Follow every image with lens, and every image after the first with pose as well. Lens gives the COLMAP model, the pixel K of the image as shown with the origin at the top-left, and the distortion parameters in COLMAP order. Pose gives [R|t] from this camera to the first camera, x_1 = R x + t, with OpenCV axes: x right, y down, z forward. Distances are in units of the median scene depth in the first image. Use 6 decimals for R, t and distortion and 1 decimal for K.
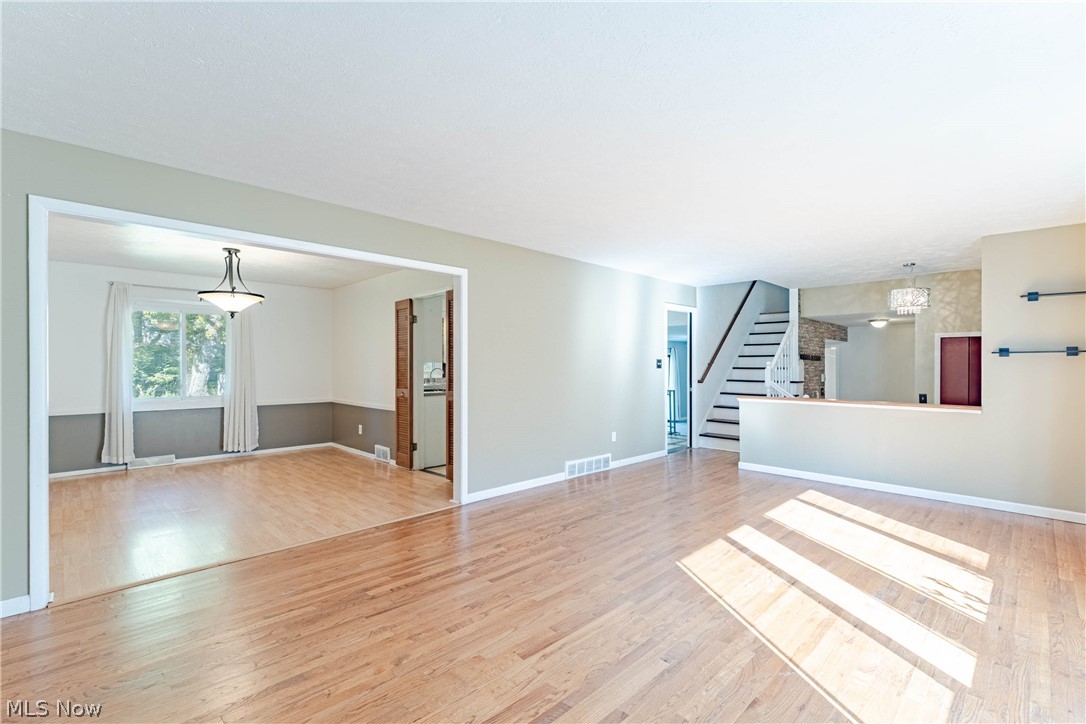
lens RADIAL K [[490.2, 0, 549.1], [0, 490.2, 365.4], [0, 0, 1]] dist [0.000456, 0.000933]
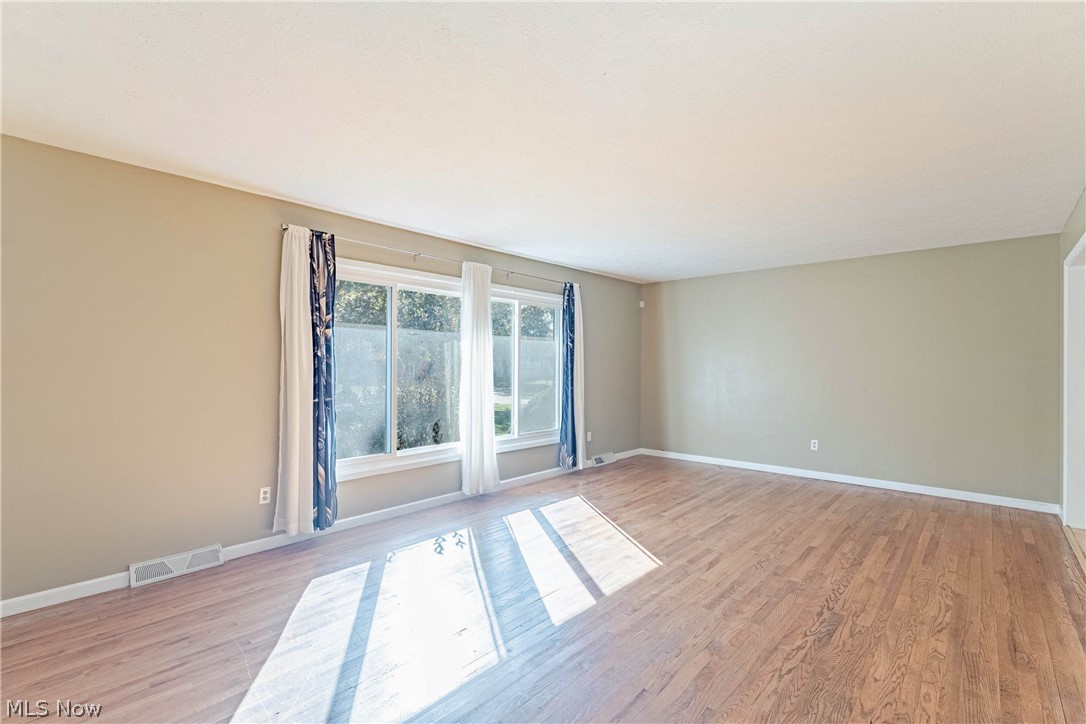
lens RADIAL K [[490.2, 0, 548.3], [0, 490.2, 362.9], [0, 0, 1]] dist [0.000456, 0.000933]
pose [[-0.998267, -0.006124, -0.058521, 0.460741], [-0.005725, 0.999959, -0.006981, 0.000916], [0.058561, -0.006634, -0.998262, 1.656099]]
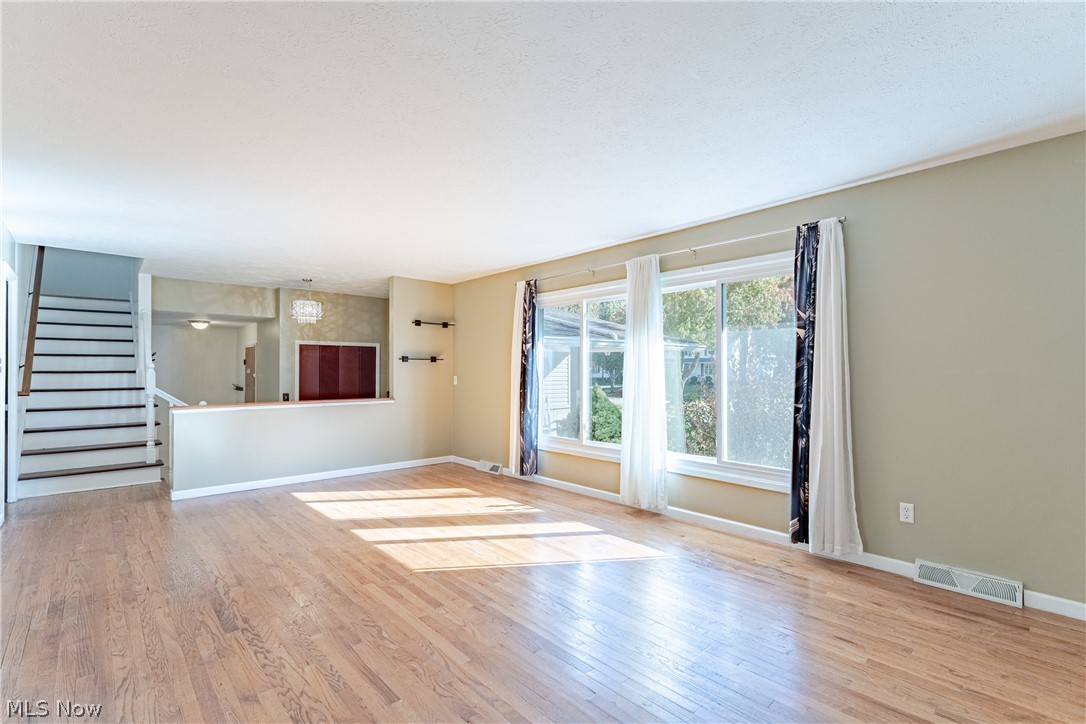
lens RADIAL K [[490.2, 0, 545.2], [0, 490.2, 371.4], [0, 0, 1]] dist [0.000456, 0.000933]
pose [[0.037218, -0.007248, 0.999281, -0.577897], [0.000116, 0.999974, 0.007249, -0.000390], [-0.999307, -0.000154, 0.037217, 0.593616]]
